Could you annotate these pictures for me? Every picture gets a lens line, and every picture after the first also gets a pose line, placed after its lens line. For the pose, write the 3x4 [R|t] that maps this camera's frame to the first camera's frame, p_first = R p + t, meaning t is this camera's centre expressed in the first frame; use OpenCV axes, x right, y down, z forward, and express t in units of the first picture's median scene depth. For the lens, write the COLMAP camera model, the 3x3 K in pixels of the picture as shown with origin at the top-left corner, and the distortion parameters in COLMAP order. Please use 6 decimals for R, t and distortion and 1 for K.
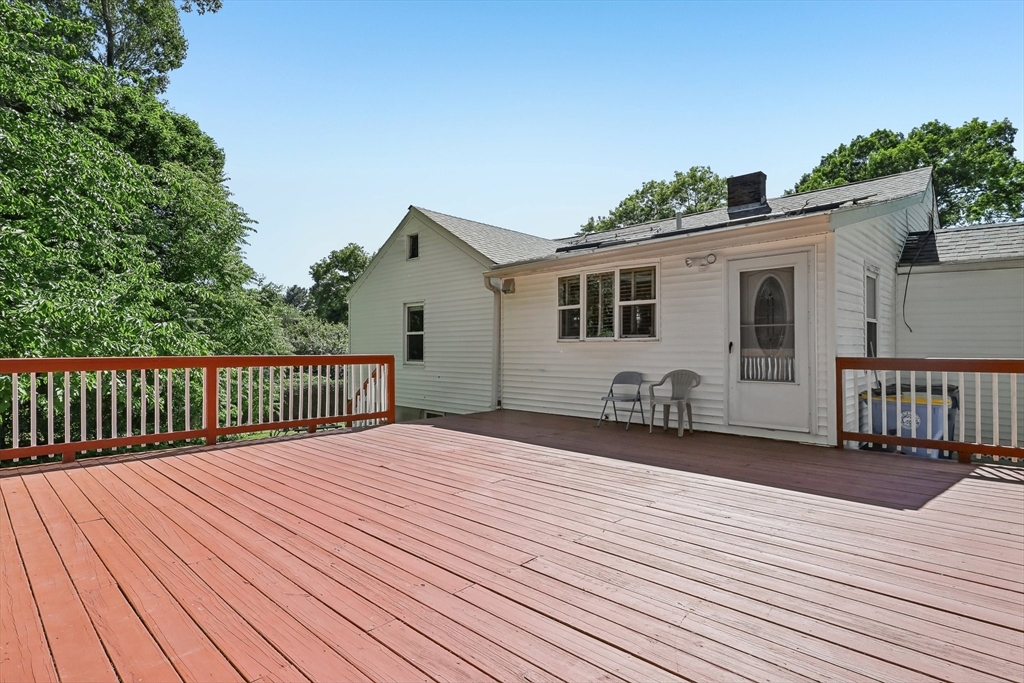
lens RADIAL K [[531.8, 0, 512.0], [0, 531.8, 341.5], [0, 0, 1]] dist [0.000042, 0.000936]
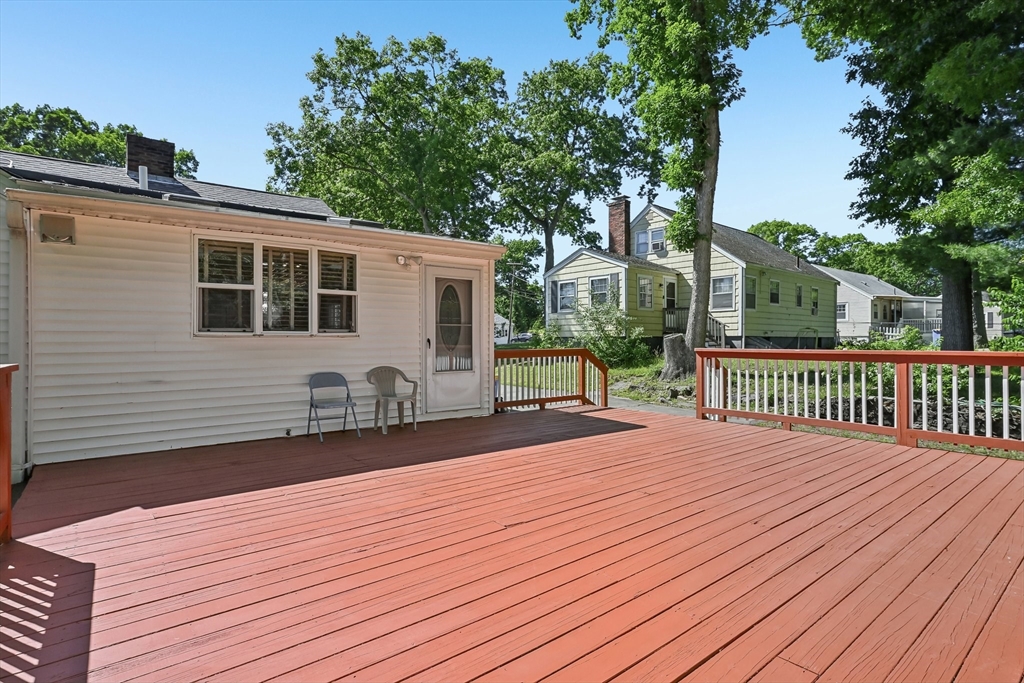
lens RADIAL K [[520.7, 0, 520.8], [0, 520.7, 341.0], [0, 0, 1]] dist [0.001105, -0.002745]
pose [[0.118894, 0.002601, 0.992904, -0.445550], [-0.006877, 0.999975, -0.001796, 0.004689], [-0.992883, -0.006614, 0.118909, 0.462282]]
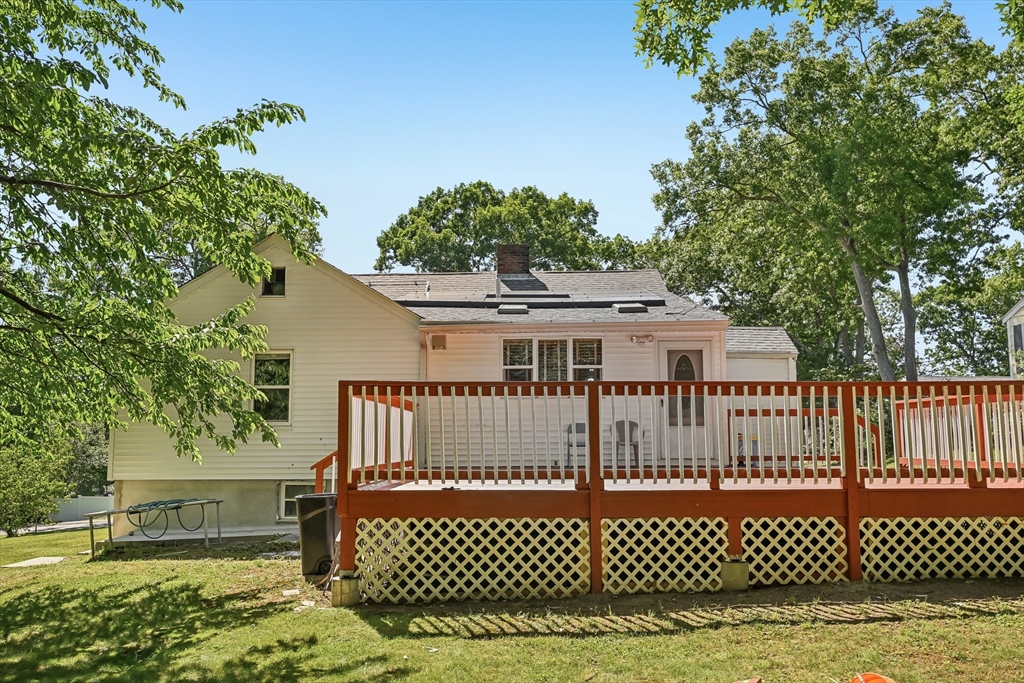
lens RADIAL K [[900.5, 0, 512.0], [0, 900.5, 341.5], [0, 0, 1]] dist [-0.008723, -0.008176]
pose [[0.727554, 0.077104, 0.681704, -1.016276], [-0.005181, 0.994253, -0.106926, 0.071484], [-0.686031, 0.074263, 0.723772, -0.303953]]
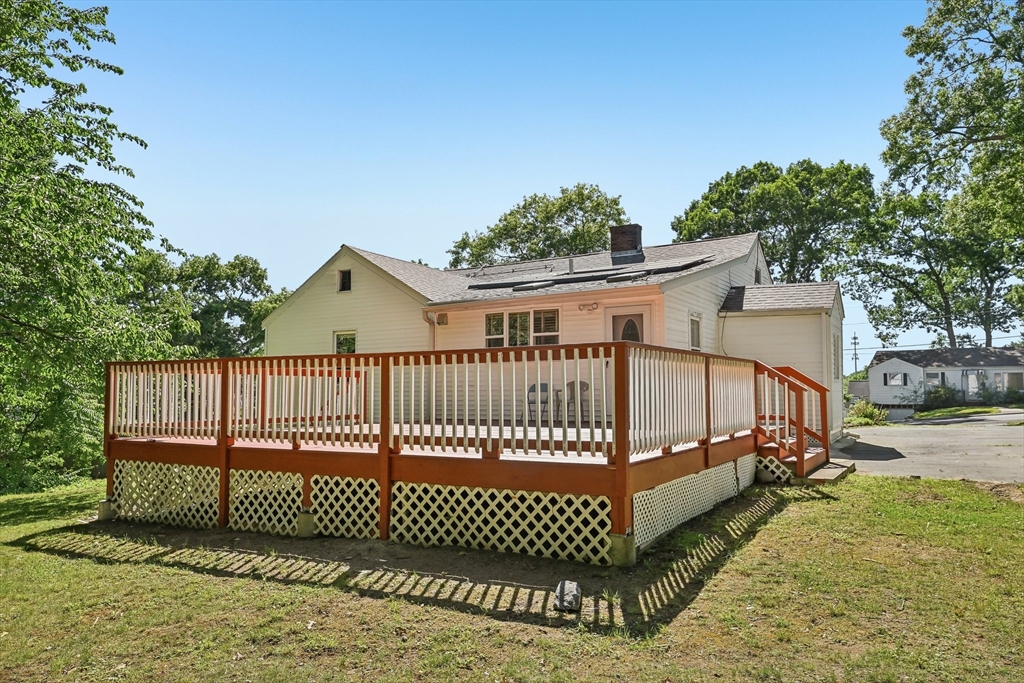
lens RADIAL K [[722.6, 0, 512.0], [0, 722.6, 341.5], [0, 0, 1]] dist [-0.012764, -0.006077]
pose [[0.972809, 0.013931, 0.231189, -0.227110], [0.000170, 0.998146, -0.060860, 0.048573], [-0.231608, 0.059244, 0.971004, -0.643980]]
